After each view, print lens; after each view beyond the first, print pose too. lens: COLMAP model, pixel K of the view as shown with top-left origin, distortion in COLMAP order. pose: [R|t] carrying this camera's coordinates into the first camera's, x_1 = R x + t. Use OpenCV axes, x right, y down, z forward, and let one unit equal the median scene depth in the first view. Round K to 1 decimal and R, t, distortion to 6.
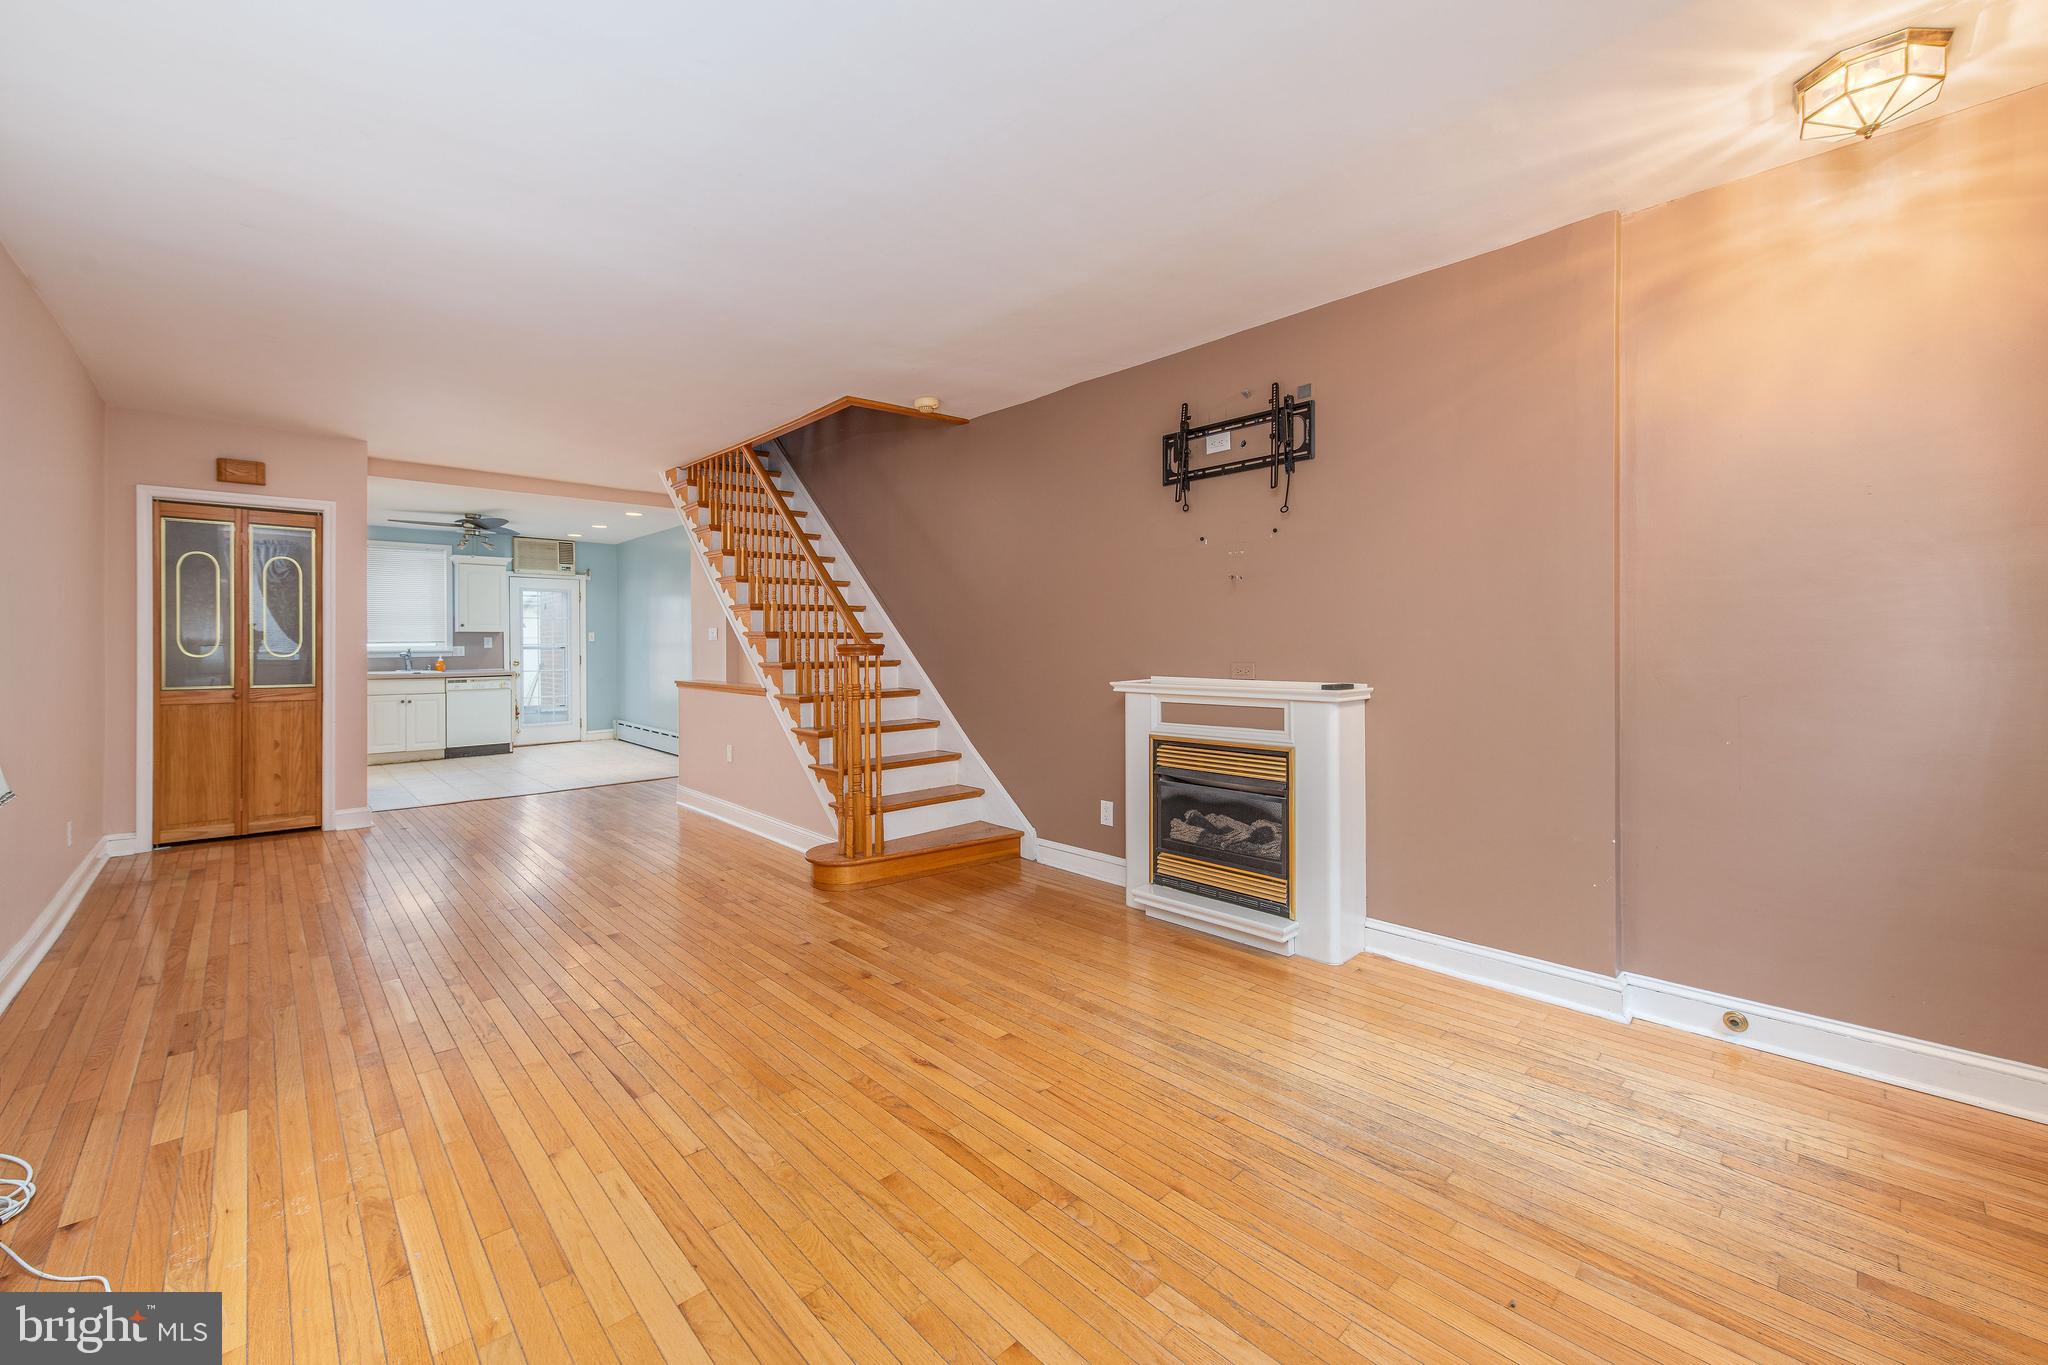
lens RADIAL K [[809.3, 0, 1016.8], [0, 809.3, 647.9], [0, 0, 1]] dist [0.001997, -0.000076]
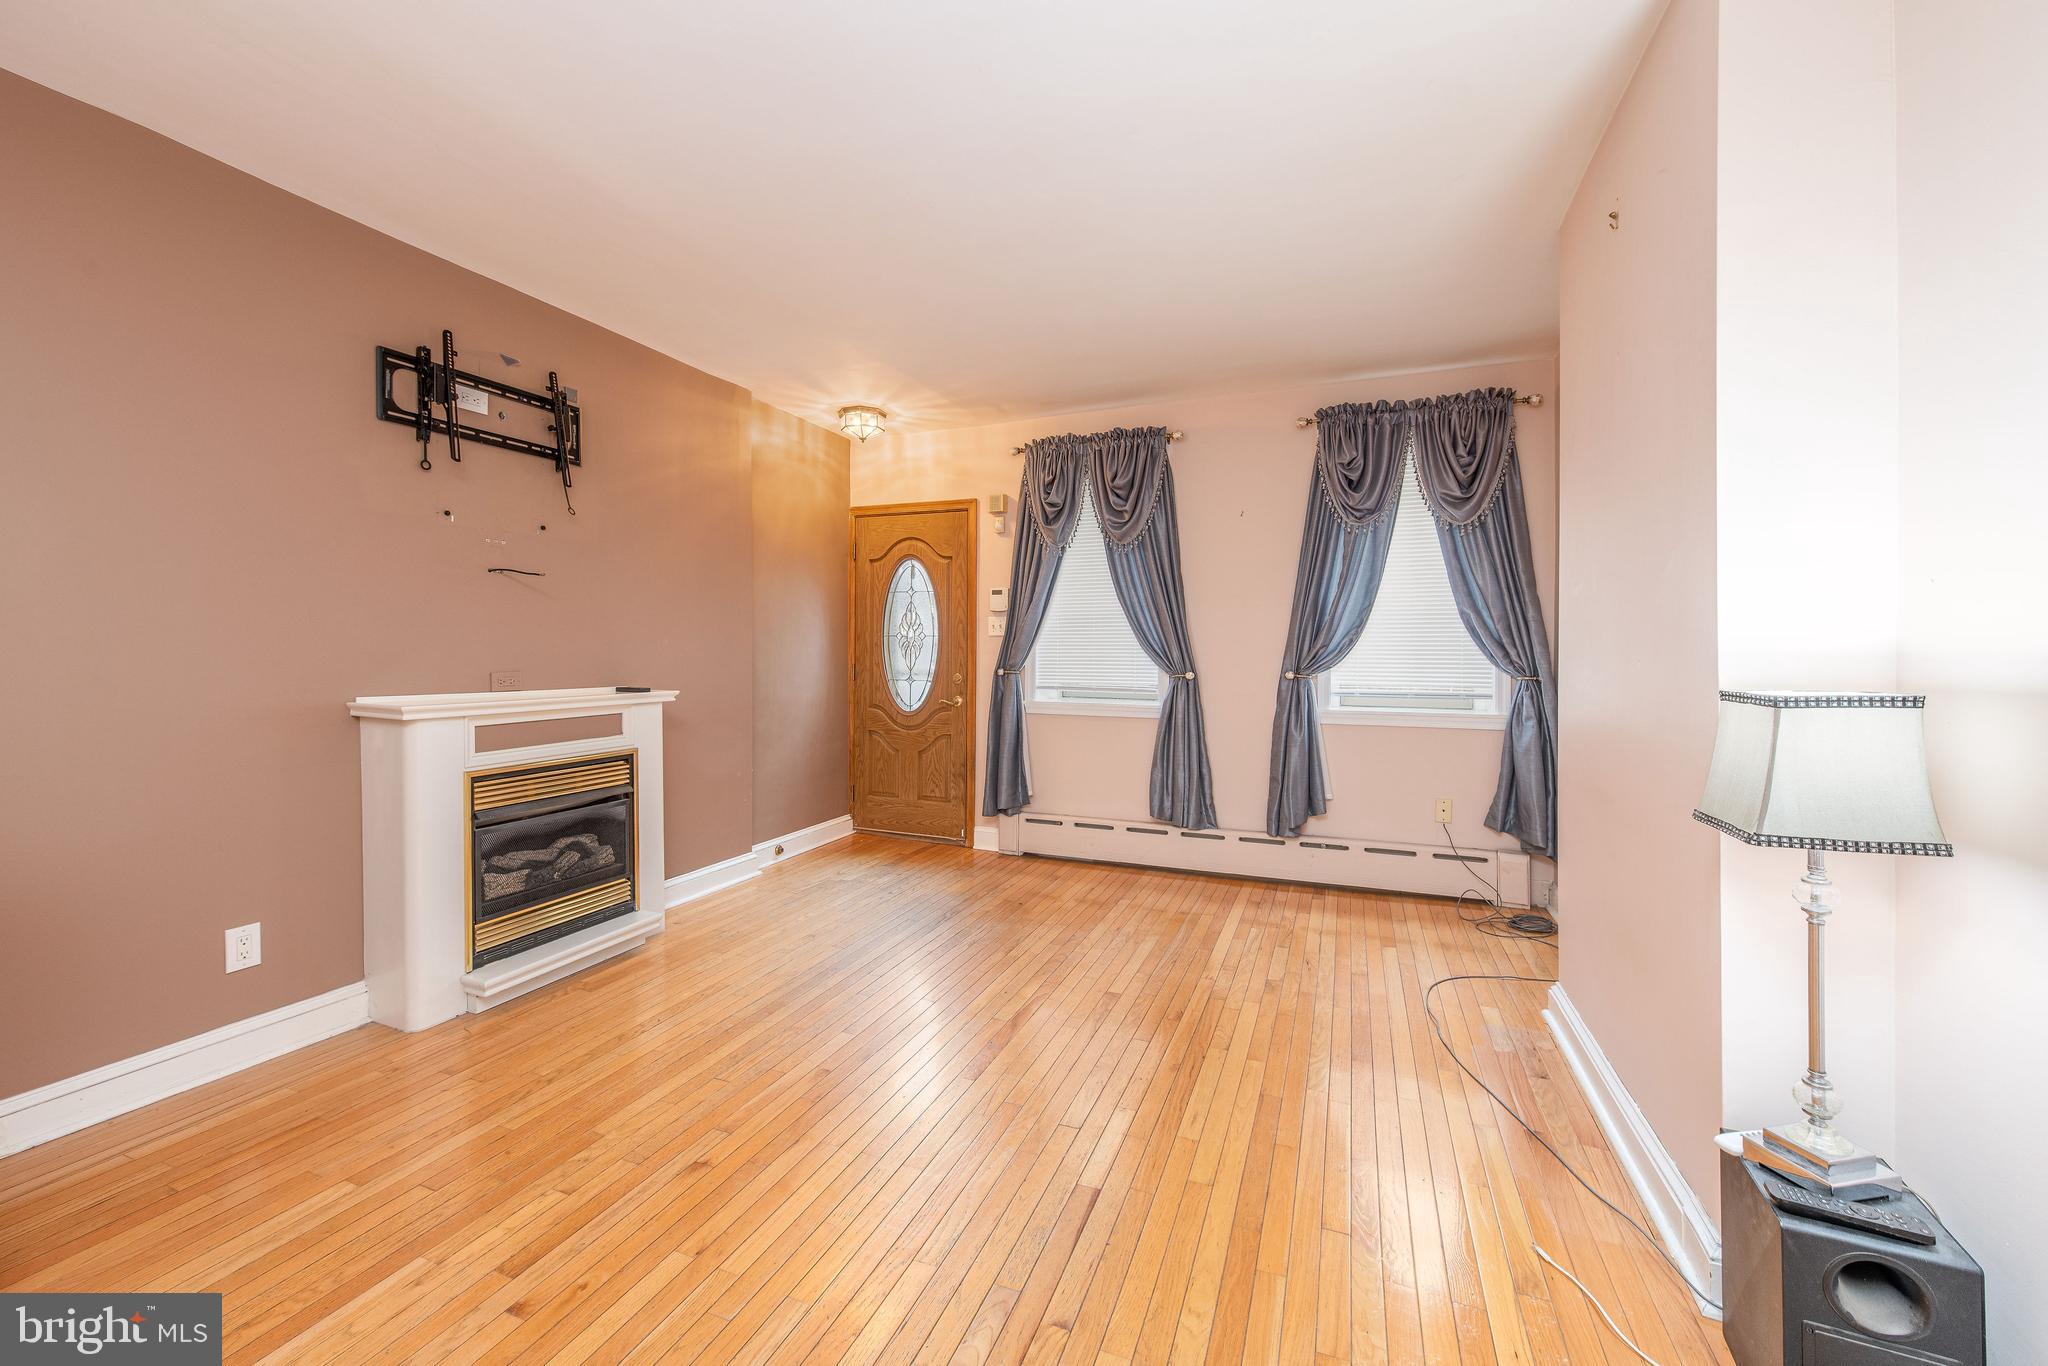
lens RADIAL K [[809.3, 0, 1016.8], [0, 809.3, 648.4], [0, 0, 1]] dist [0.001997, -0.000076]
pose [[-0.408746, 0.005254, 0.912633, -0.543713], [0.001816, 0.999986, -0.004943, -0.000637], [-0.912646, -0.000363, -0.408750, 0.640839]]
